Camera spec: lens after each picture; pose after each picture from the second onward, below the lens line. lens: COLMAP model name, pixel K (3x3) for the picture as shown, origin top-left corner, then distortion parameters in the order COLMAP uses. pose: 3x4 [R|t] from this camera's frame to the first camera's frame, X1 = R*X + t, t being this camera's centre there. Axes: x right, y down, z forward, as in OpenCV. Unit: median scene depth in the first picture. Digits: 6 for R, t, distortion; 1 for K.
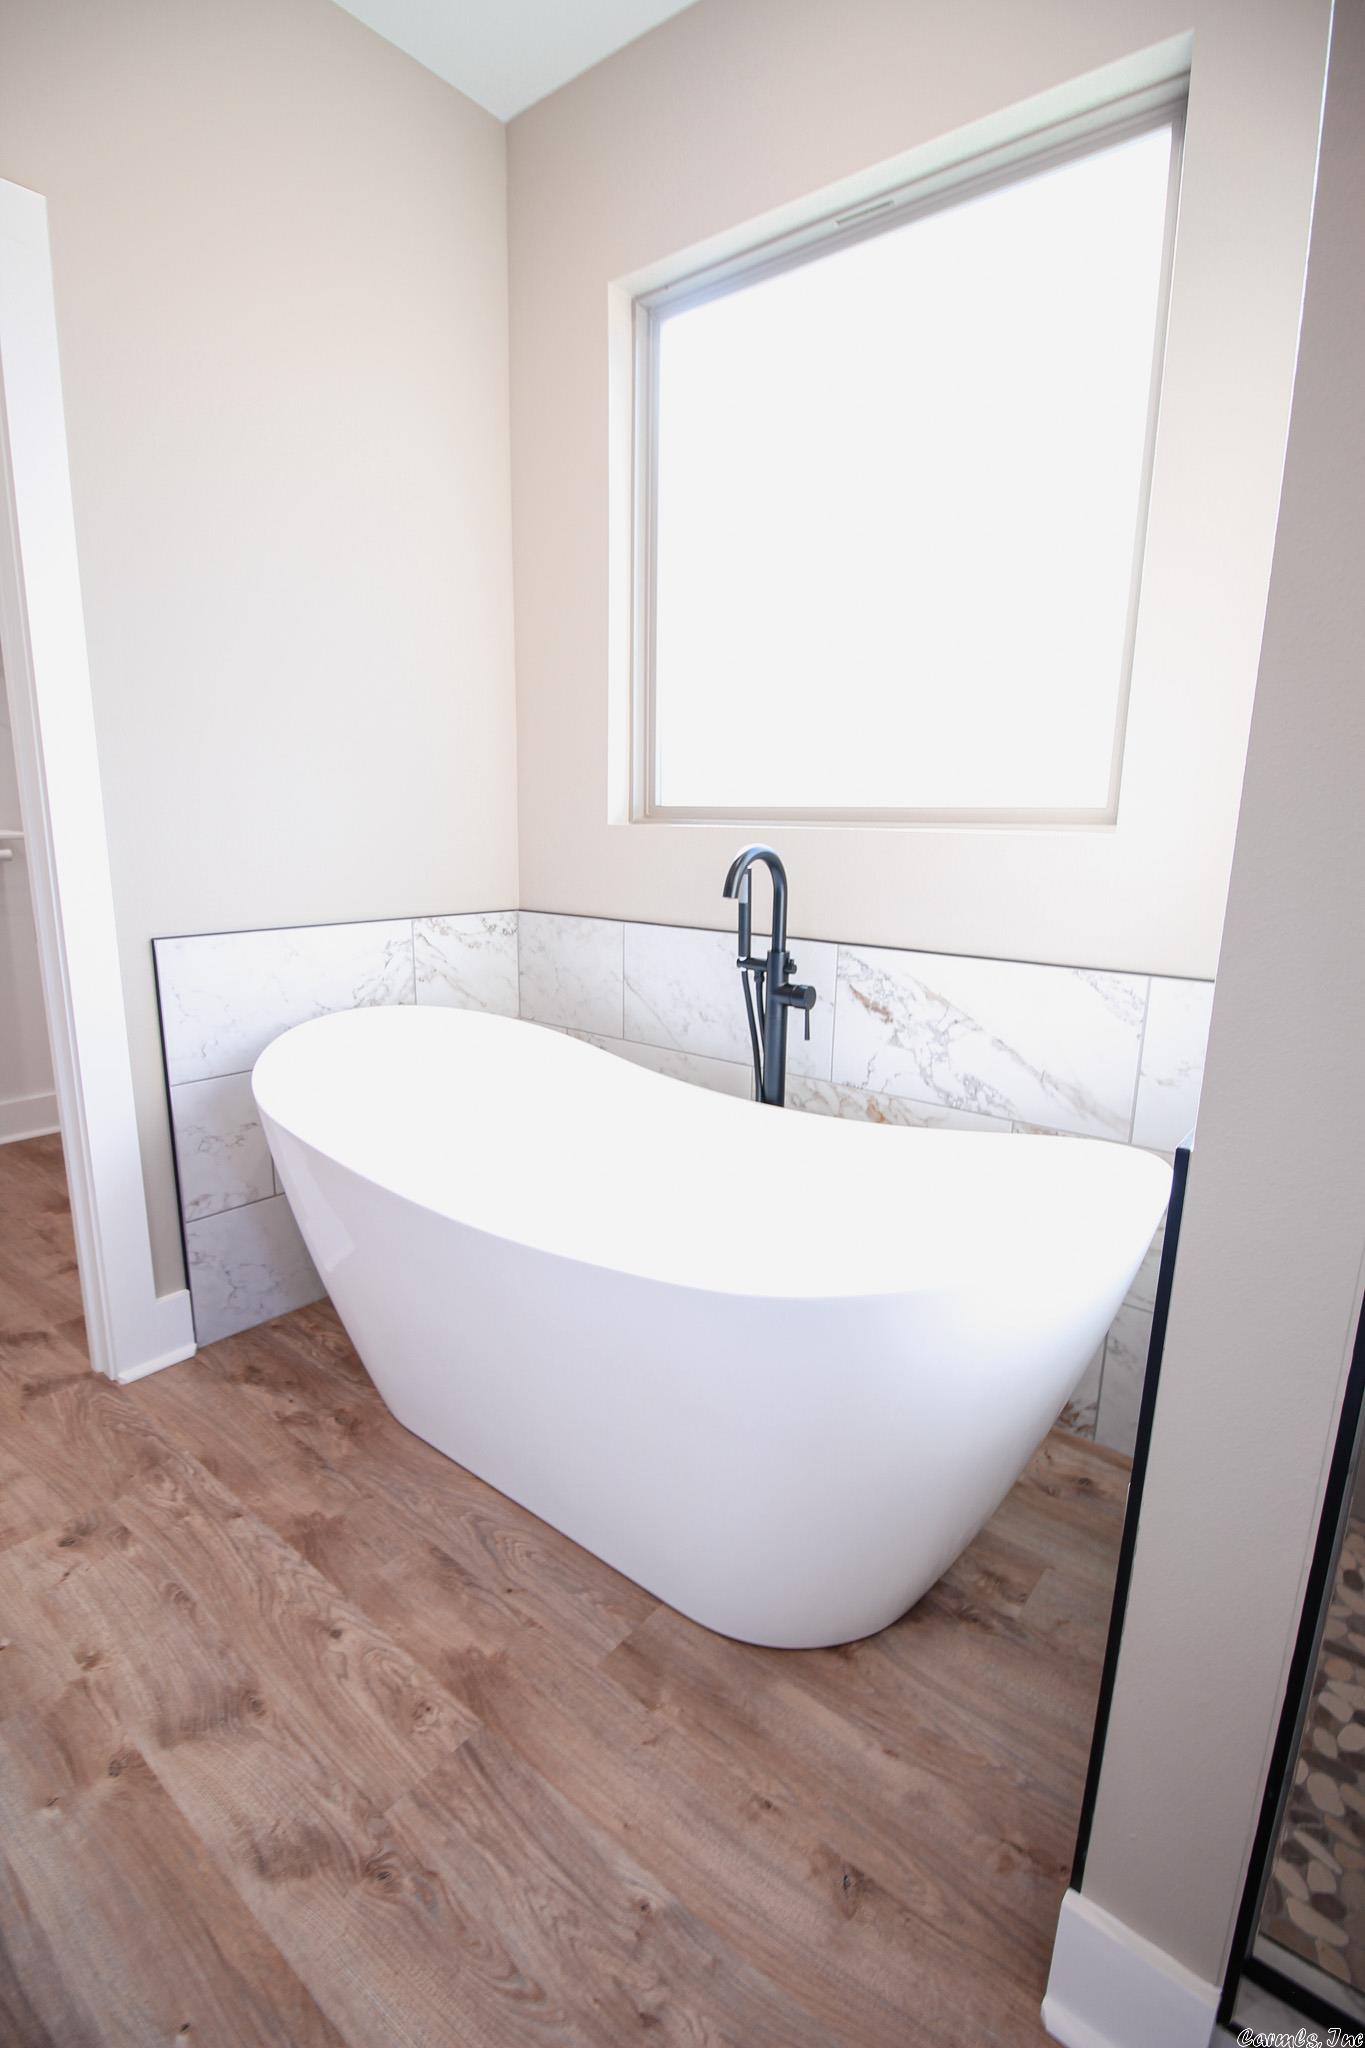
lens RADIAL K [[949.6, 0, 664.9], [0, 949.6, 1022.5], [0, 0, 1]] dist [0.000011, -0.011815]
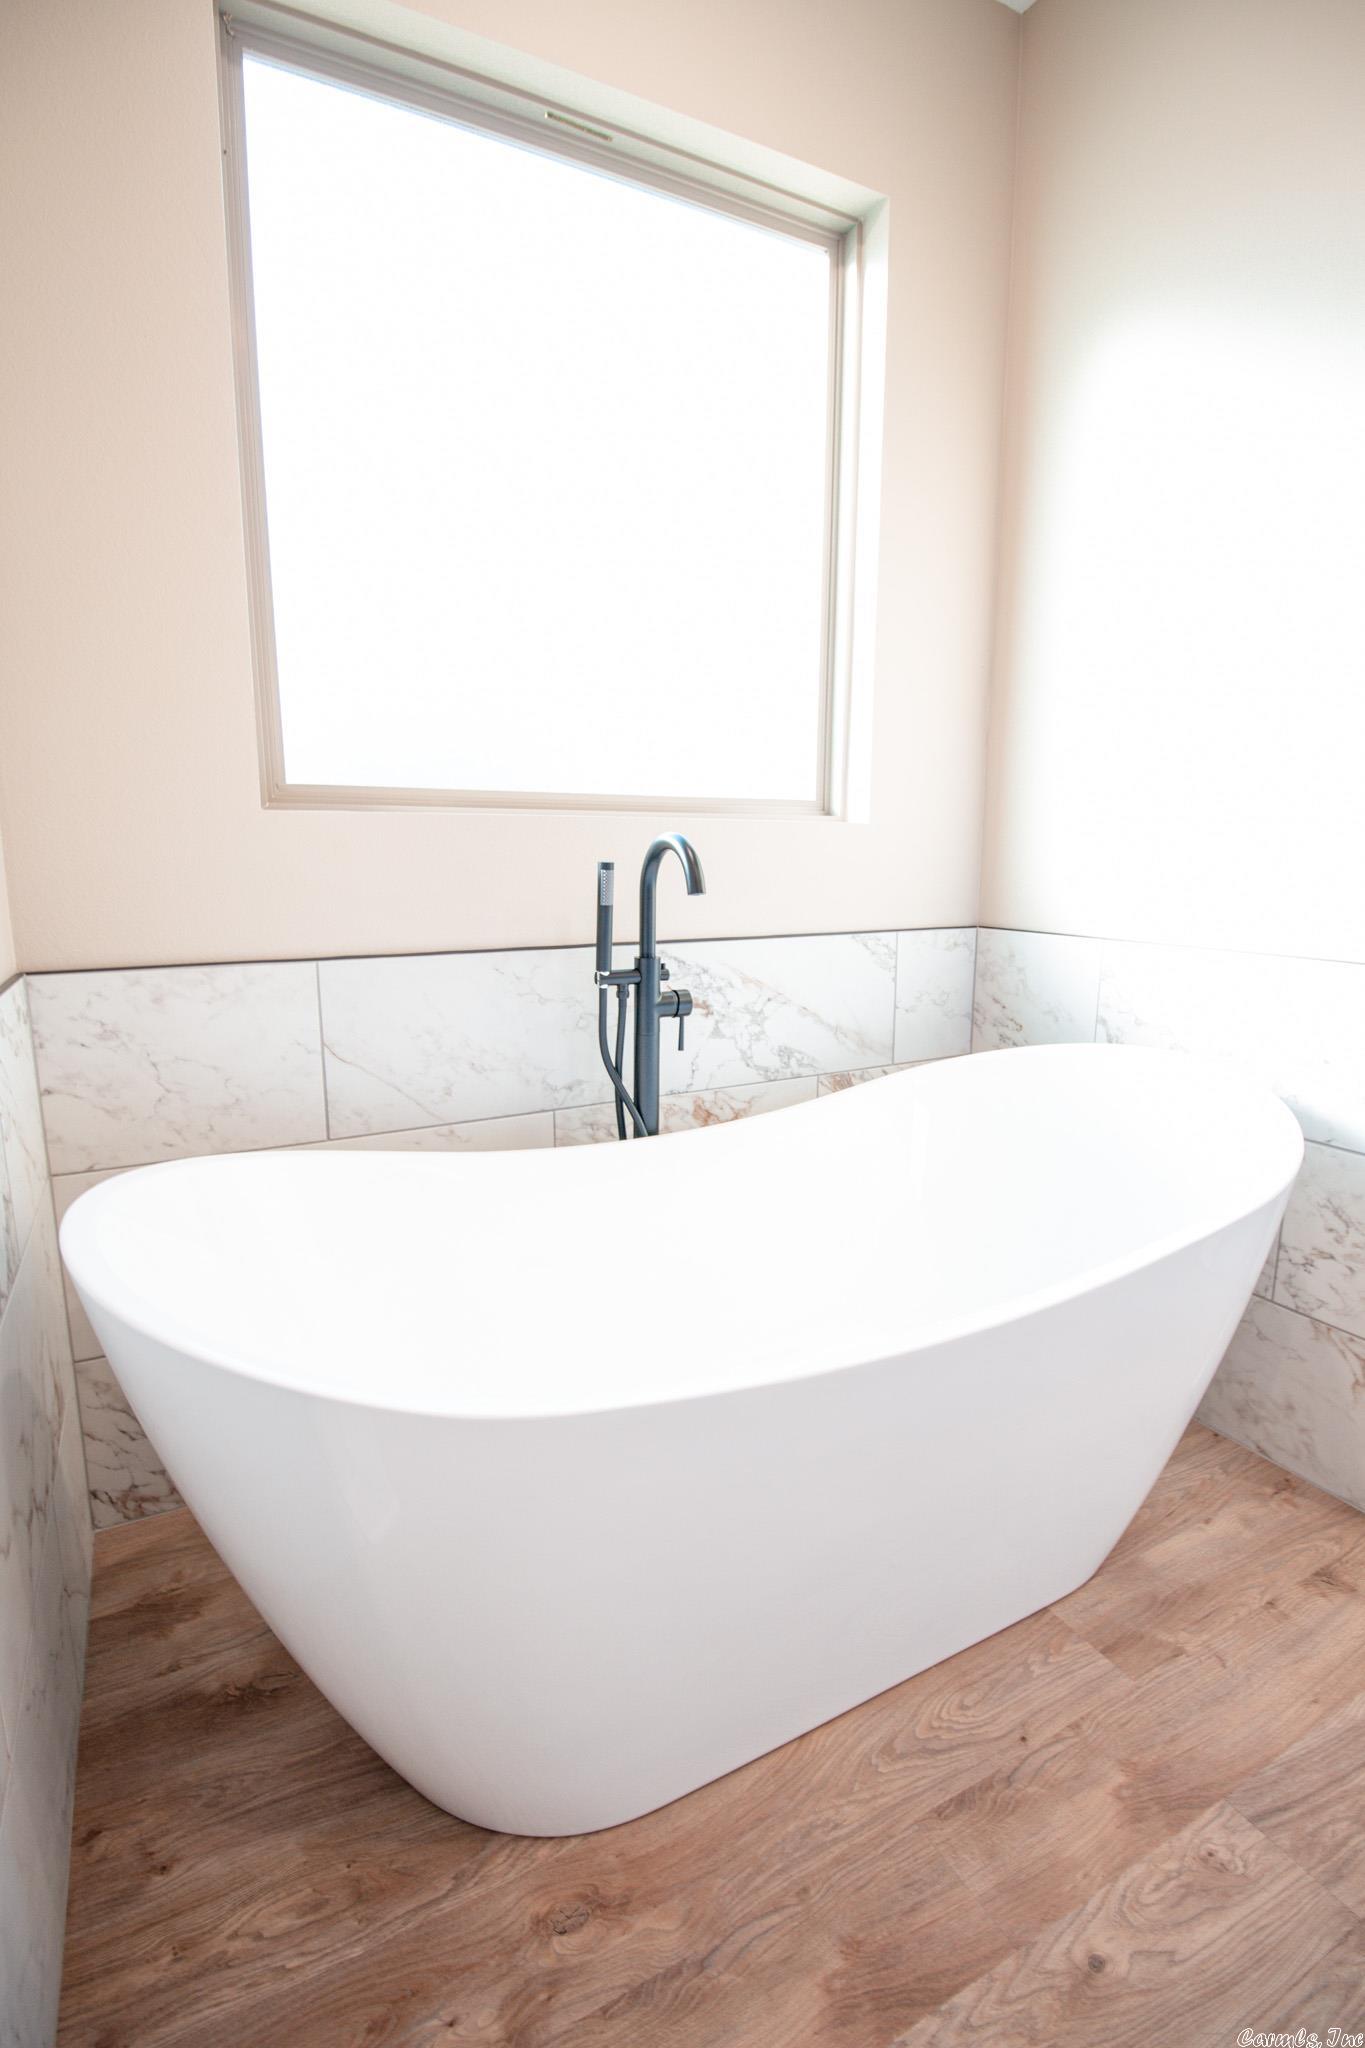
lens RADIAL K [[962.4, 0, 688.2], [0, 962.4, 1018.7], [0, 0, 1]] dist [-0.009640, -0.006713]
pose [[0.376805, -0.173362, 0.909925, -0.929574], [0.198483, 0.974625, 0.103495, -0.143567], [-0.904777, 0.141607, 0.401653, 0.868778]]
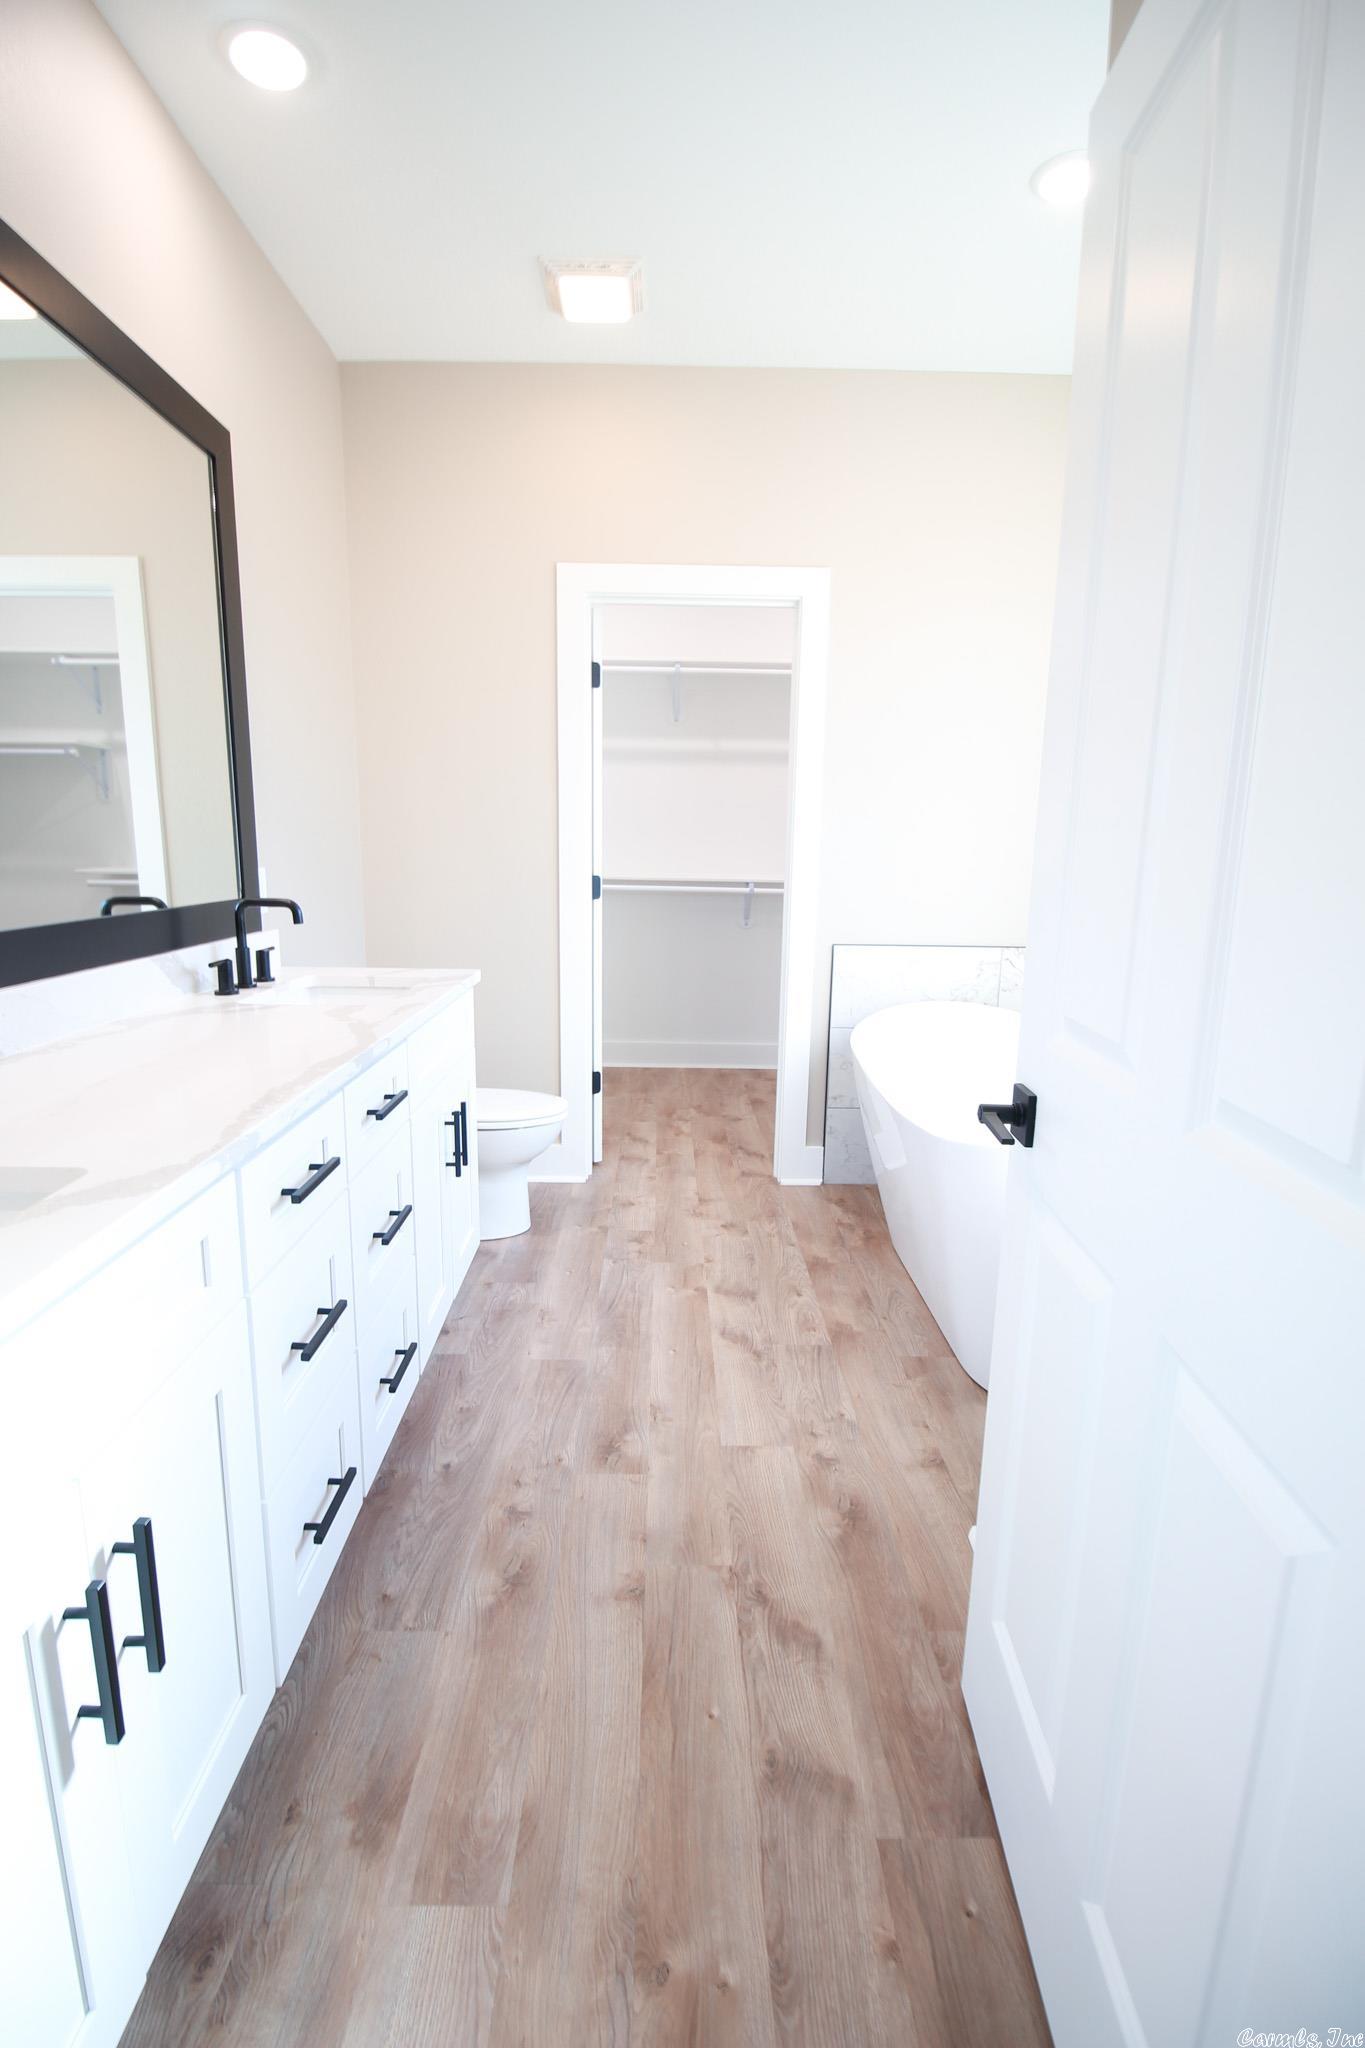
lens RADIAL K [[949.6, 0, 669.5], [0, 949.6, 1015.4], [0, 0, 1]] dist [0.000011, -0.011815]
pose [[0.640852, 0.135326, -0.755642, 0.872853], [-0.164167, 0.985727, 0.037303, 0.037920], [0.749905, 0.100145, 0.653921, -0.544317]]
